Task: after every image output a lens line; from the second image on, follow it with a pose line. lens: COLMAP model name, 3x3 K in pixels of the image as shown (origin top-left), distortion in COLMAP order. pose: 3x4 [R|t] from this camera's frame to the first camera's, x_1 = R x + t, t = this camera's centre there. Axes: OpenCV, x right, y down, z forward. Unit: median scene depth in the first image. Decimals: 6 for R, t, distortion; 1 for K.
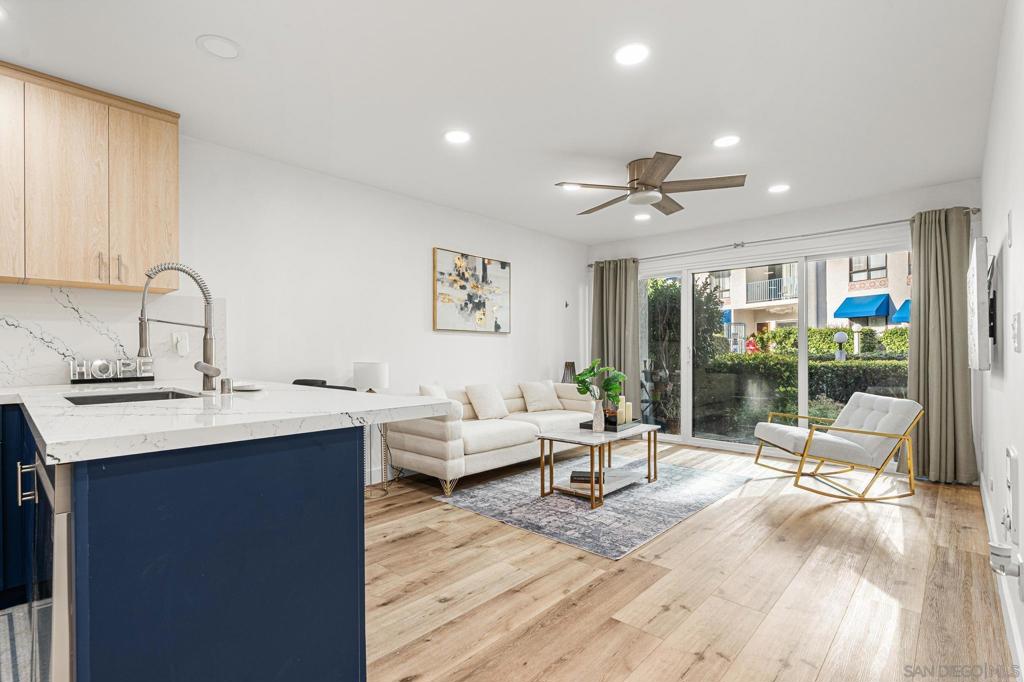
lens RADIAL K [[473.9, 0, 505.2], [0, 473.9, 348.4], [0, 0, 1]] dist [-0.007735, 0.002968]
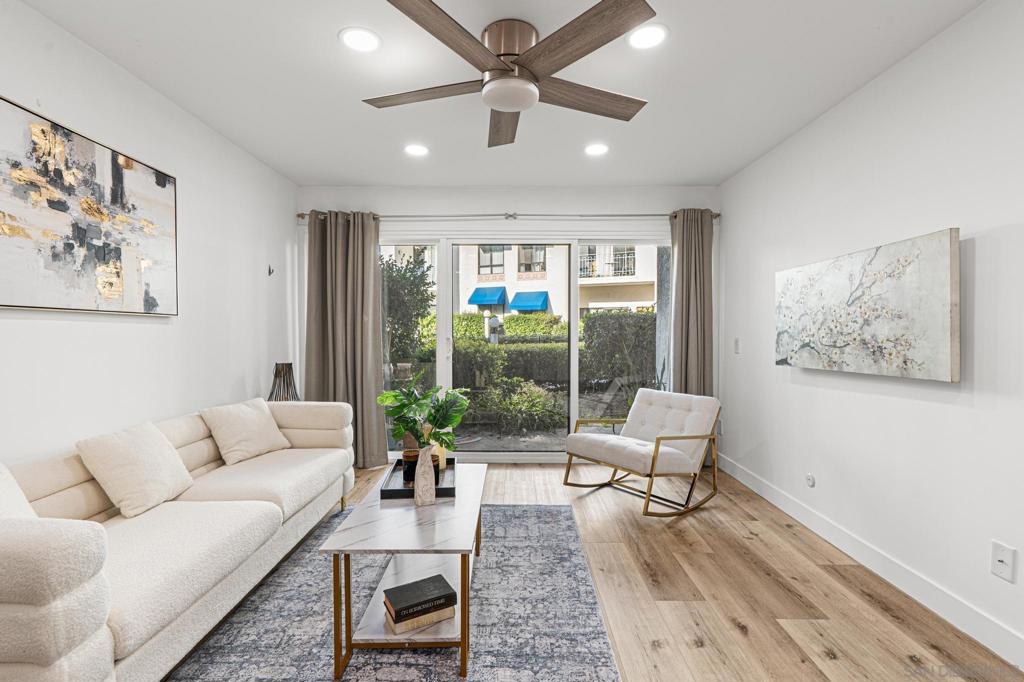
lens RADIAL K [[473.9, 0, 513.1], [0, 473.9, 342.1], [0, 0, 1]] dist [-0.007735, 0.002968]
pose [[0.733478, -0.014297, 0.679562, -0.095079], [-0.004788, 0.999645, 0.026199, -0.024826], [-0.679696, -0.022470, 0.733150, 0.502540]]
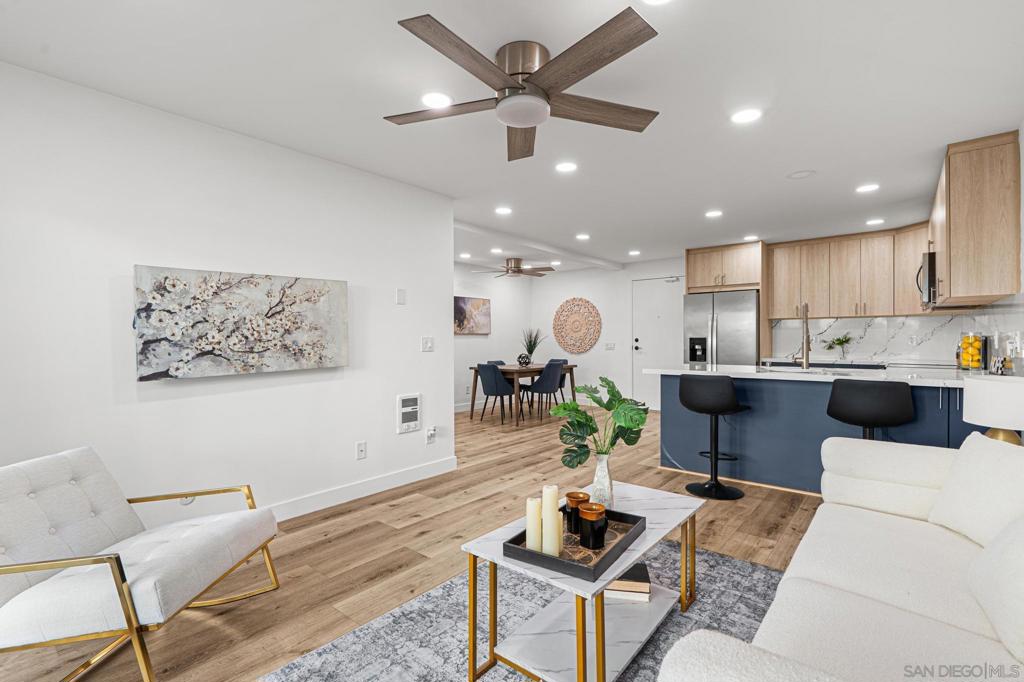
lens RADIAL K [[473.9, 0, 501.7], [0, 473.9, 342.1], [0, 0, 1]] dist [-0.007735, 0.002968]
pose [[-0.998890, 0.007514, -0.046507, 0.315867], [0.007366, 0.999967, 0.003354, -0.018999], [0.046531, 0.003008, -0.998912, 1.442550]]
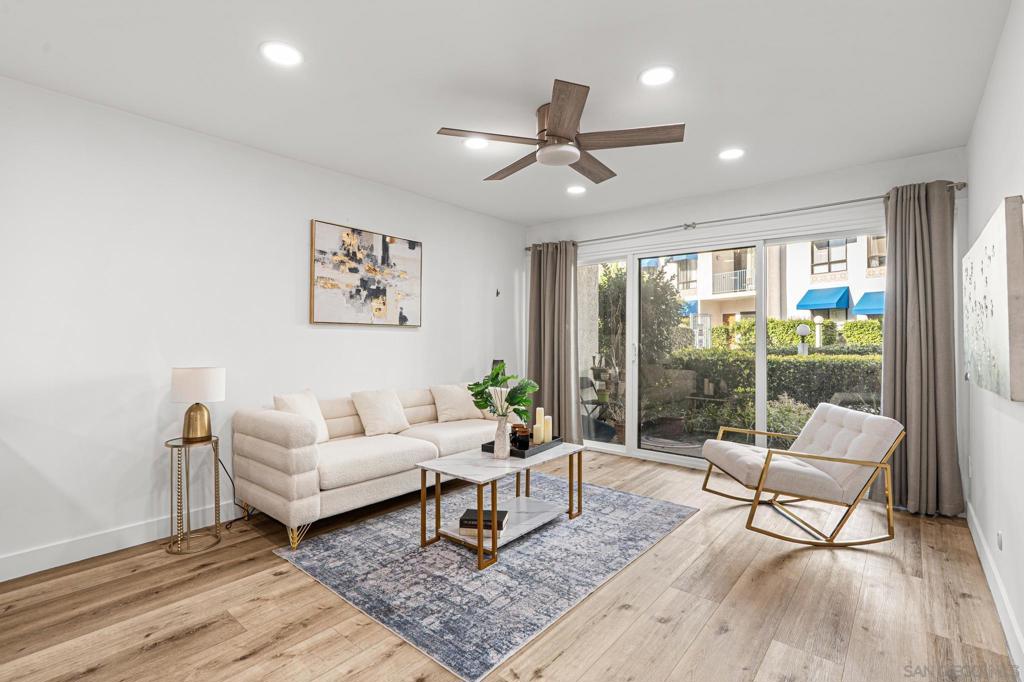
lens RADIAL K [[473.9, 0, 505.6], [0, 473.9, 332.6], [0, 0, 1]] dist [-0.007735, 0.002968]
pose [[0.998393, 0.007437, 0.056179, 0.150059], [-0.006952, 0.999937, -0.008834, -0.020054], [-0.056241, 0.008430, 0.998382, 0.214952]]
